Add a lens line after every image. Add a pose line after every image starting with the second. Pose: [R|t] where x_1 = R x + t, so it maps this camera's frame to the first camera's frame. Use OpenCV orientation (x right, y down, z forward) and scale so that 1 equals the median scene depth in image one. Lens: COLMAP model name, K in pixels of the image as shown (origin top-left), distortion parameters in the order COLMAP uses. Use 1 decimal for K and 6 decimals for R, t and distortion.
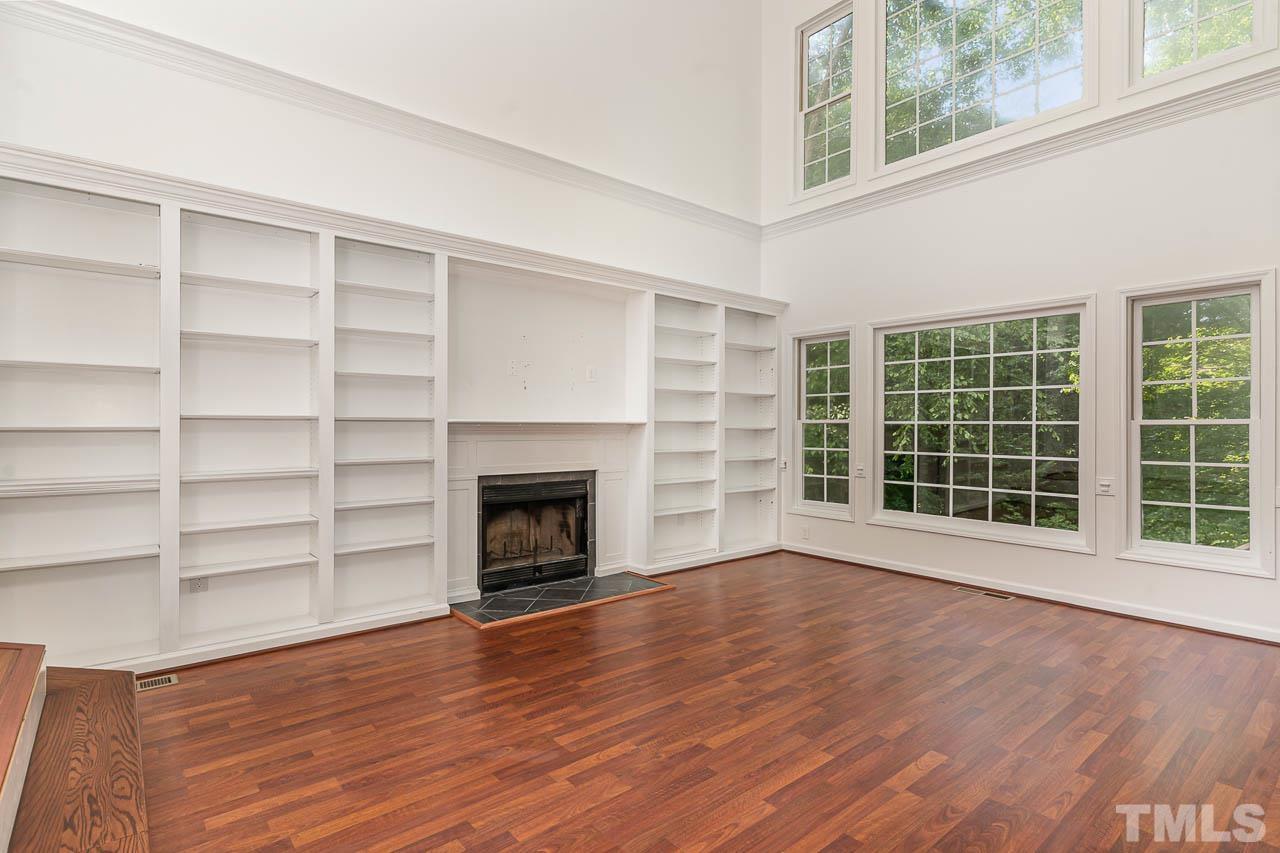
lens RADIAL K [[637.8, 0, 640.3], [0, 637.8, 427.4], [0, 0, 1]] dist [0.001250, 0.000431]
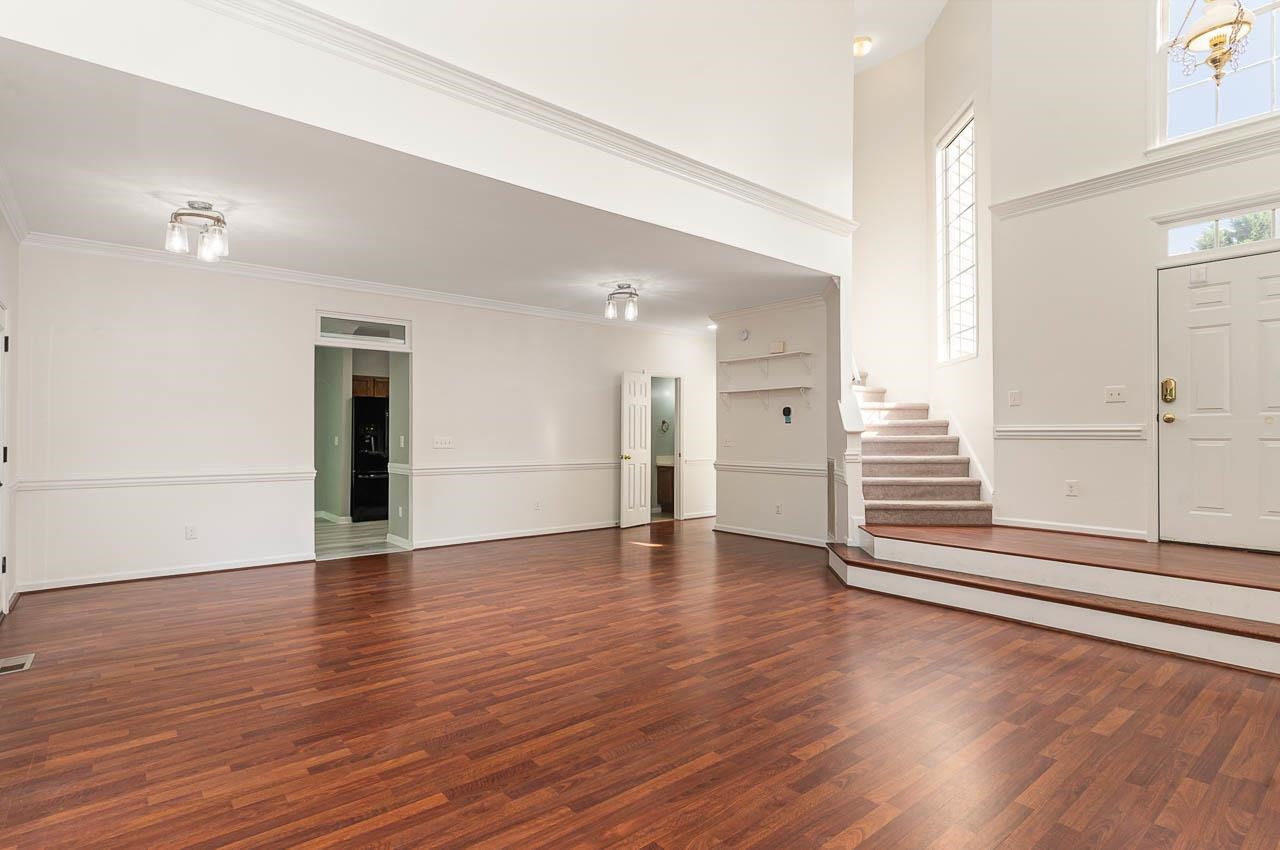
lens RADIAL K [[637.8, 0, 639.8], [0, 637.8, 429.4], [0, 0, 1]] dist [0.001250, 0.000431]
pose [[-0.999977, -0.006044, 0.003216, 0.468286], [-0.006084, 0.999903, -0.012561, 0.007936], [-0.003140, -0.012580, -0.999916, 2.101826]]
